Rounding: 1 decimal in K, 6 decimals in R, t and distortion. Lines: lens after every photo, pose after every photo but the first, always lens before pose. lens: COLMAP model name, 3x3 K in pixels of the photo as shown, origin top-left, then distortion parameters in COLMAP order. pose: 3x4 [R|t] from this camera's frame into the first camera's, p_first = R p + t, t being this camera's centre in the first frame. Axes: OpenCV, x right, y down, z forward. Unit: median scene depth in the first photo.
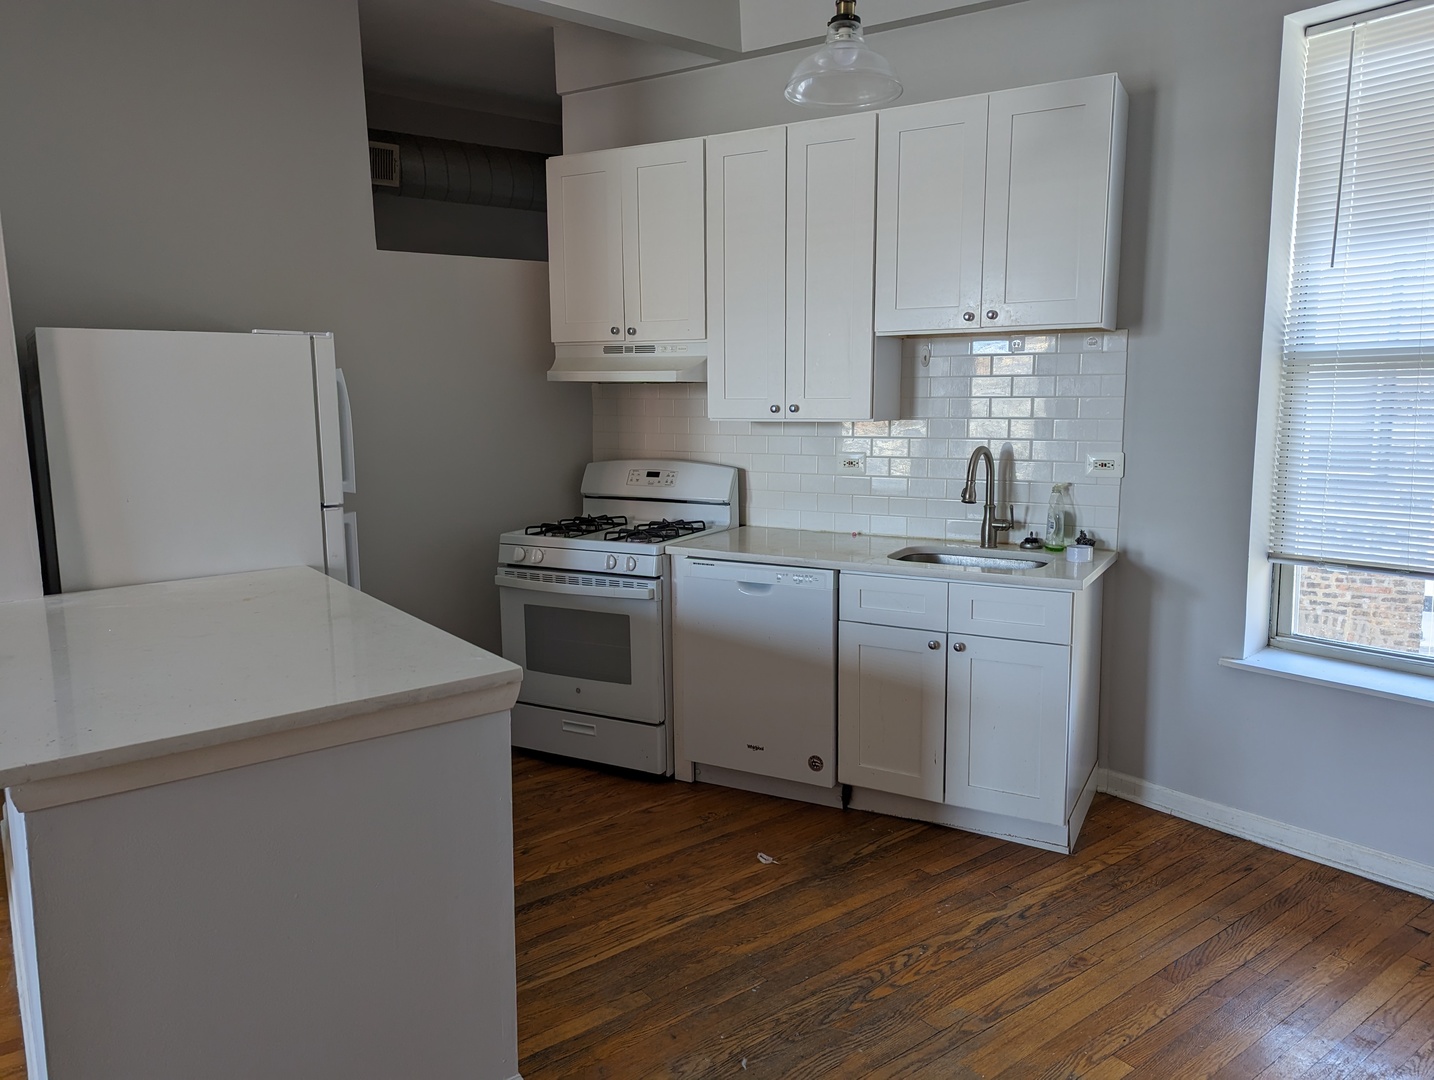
lens RADIAL K [[1003.6, 0, 716.9], [0, 1003.6, 538.0], [0, 0, 1]] dist [0.035774, -0.000846]
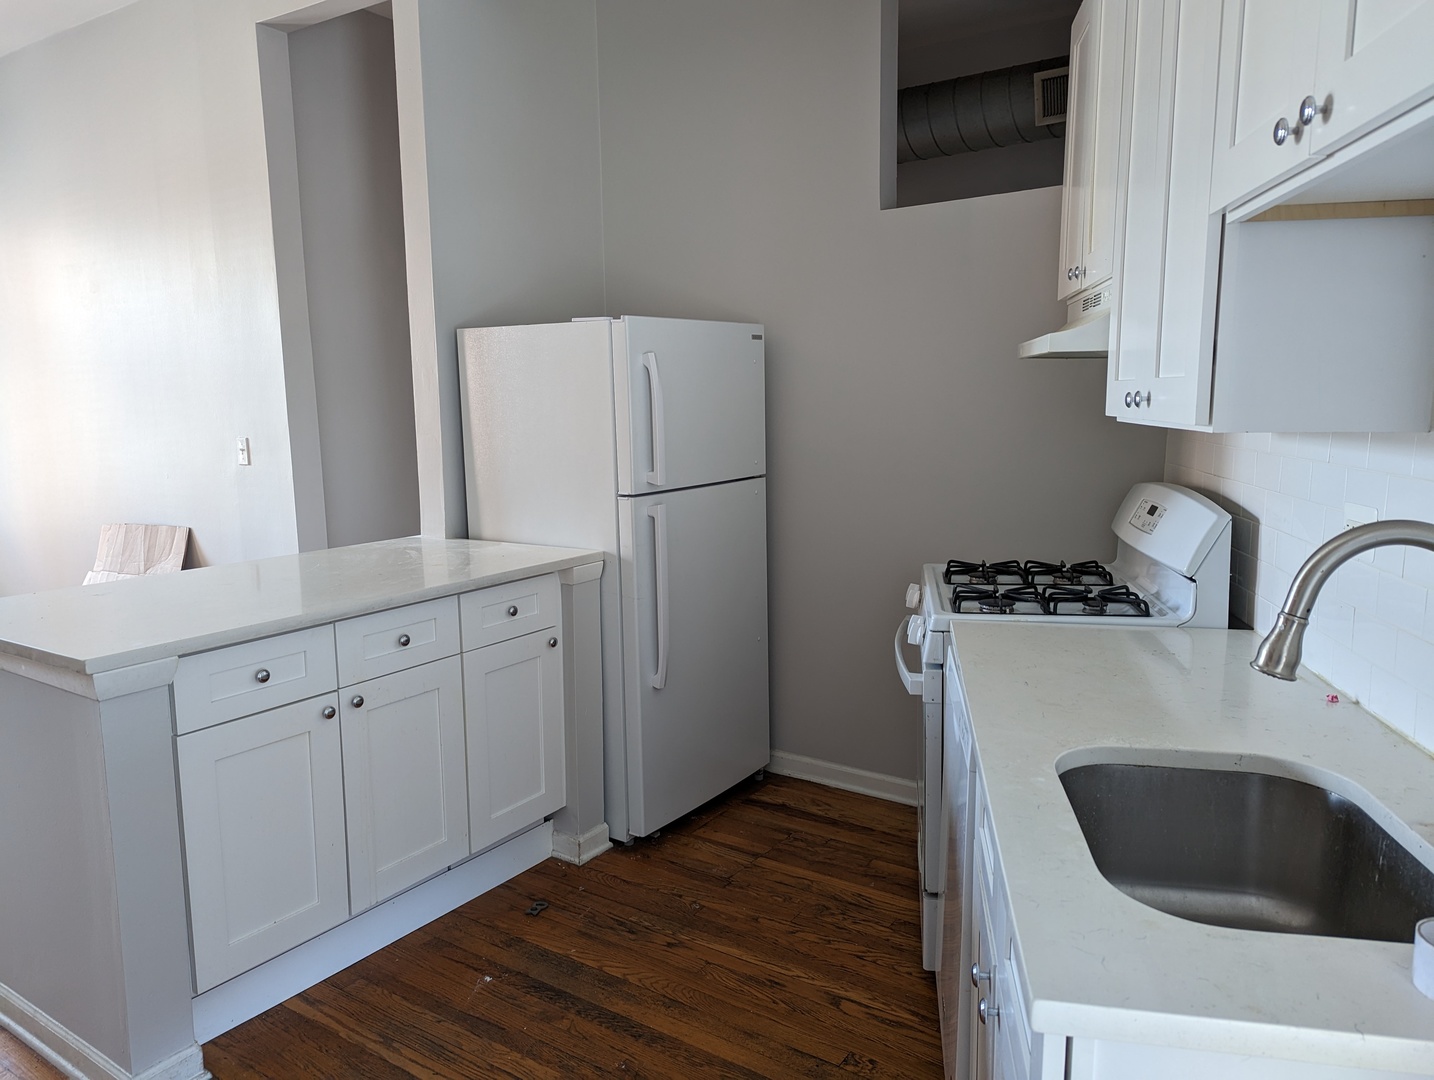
lens RADIAL K [[1003.6, 0, 720.0], [0, 1003.6, 543.8], [0, 0, 1]] dist [0.035774, -0.000846]
pose [[0.339113, 0.152791, -0.928255, 0.504668], [-0.131074, 0.984772, 0.114209, -0.099875], [0.931569, 0.082941, 0.353976, 0.689444]]
